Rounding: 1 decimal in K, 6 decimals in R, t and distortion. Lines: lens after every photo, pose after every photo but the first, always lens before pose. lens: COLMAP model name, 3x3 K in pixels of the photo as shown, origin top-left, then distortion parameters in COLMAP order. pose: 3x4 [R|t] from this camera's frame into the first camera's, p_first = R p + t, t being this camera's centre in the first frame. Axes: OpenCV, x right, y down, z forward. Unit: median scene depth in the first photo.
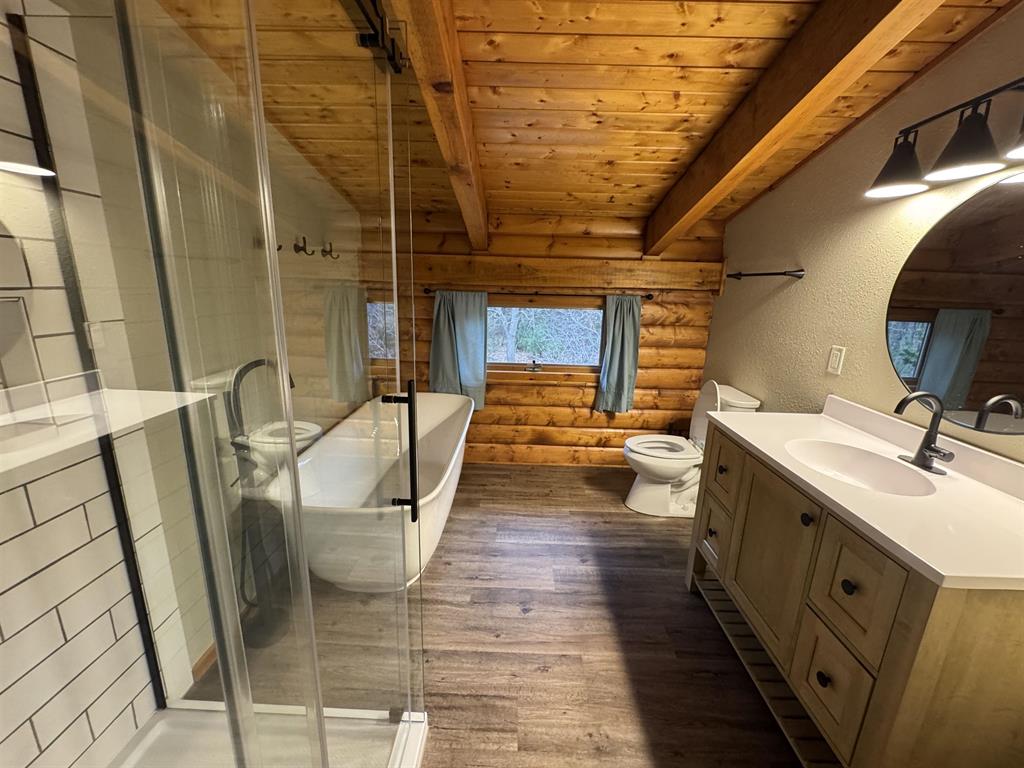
lens RADIAL K [[407.8, 0, 510.9], [0, 407.8, 383.3], [0, 0, 1]] dist [-0.003817, -0.000142]
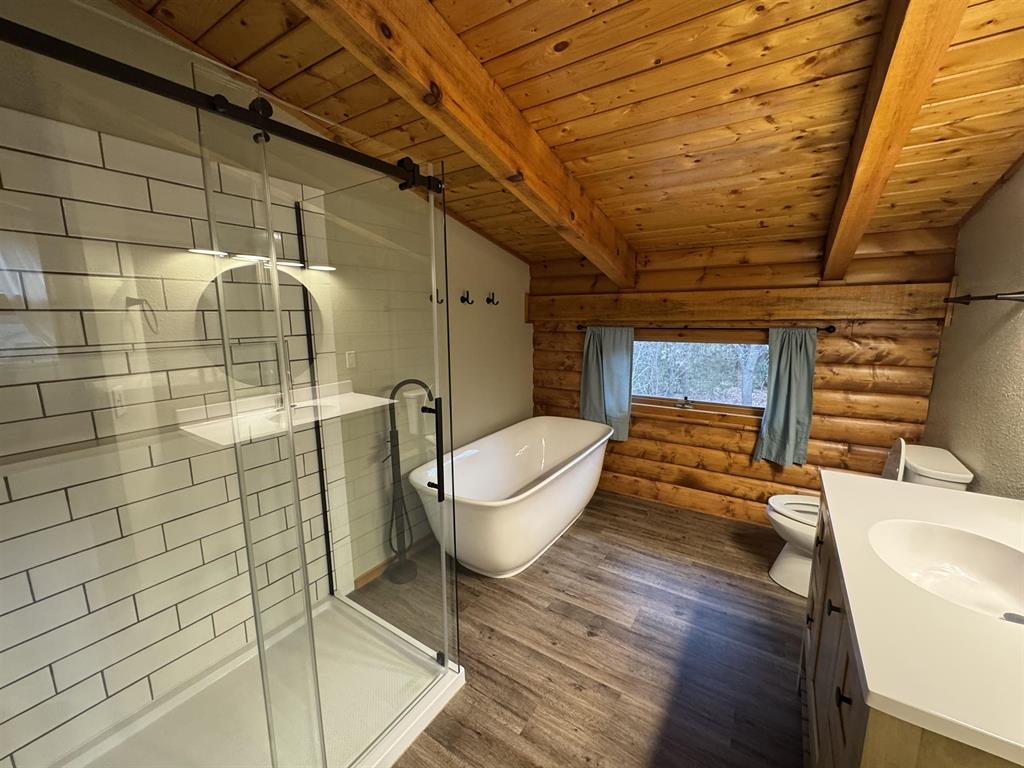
lens RADIAL K [[407.8, 0, 513.6], [0, 407.8, 383.6], [0, 0, 1]] dist [-0.003817, -0.000142]
pose [[0.847778, 0.054673, -0.527526, 0.250488], [-0.093177, 0.994555, -0.046666, -0.005016], [0.522103, 0.088715, 0.848256, -0.023824]]
